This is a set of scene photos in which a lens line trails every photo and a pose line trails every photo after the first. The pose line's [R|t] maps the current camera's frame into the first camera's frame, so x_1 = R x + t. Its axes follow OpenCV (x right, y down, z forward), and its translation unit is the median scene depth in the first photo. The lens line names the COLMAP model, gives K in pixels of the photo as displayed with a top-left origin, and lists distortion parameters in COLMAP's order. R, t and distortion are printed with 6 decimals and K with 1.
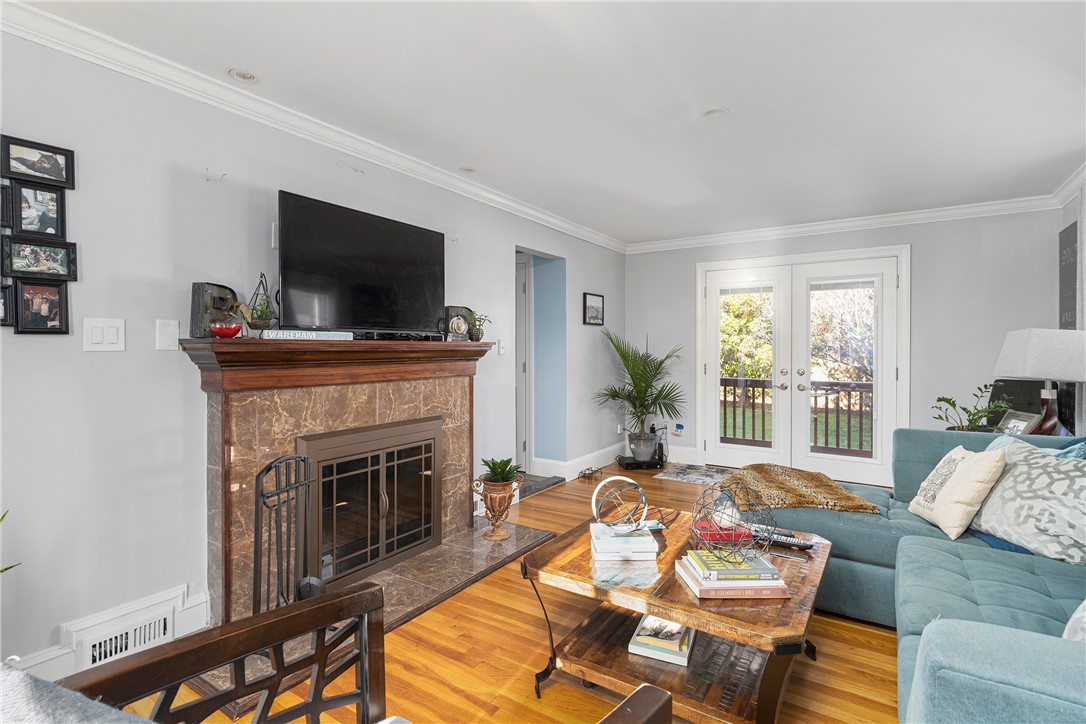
lens RADIAL K [[520.9, 0, 545.9], [0, 520.9, 357.2], [0, 0, 1]] dist [0.002638, 0.000898]
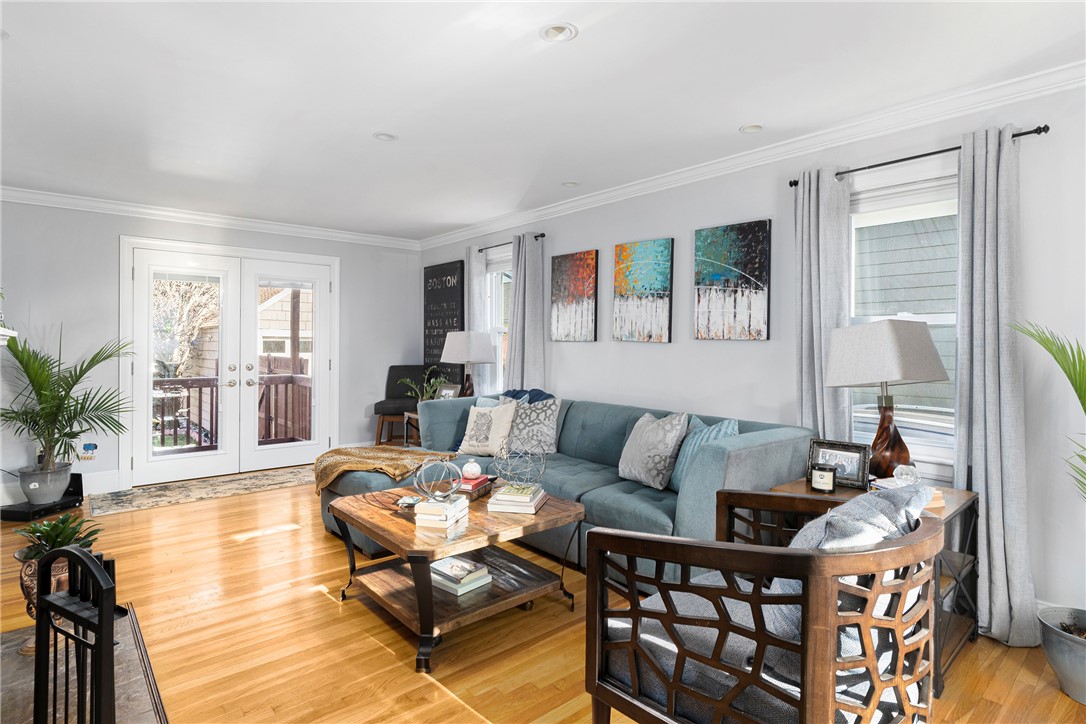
lens RADIAL K [[575.8, 0, 527.3], [0, 575.8, 340.6], [0, 0, 1]] dist [-0.006685, 0.000145]
pose [[0.293164, 0.004577, 0.956051, -0.399623], [0.016689, 0.999812, -0.009903, -0.002126], [-0.955917, 0.018859, 0.293032, 0.171125]]
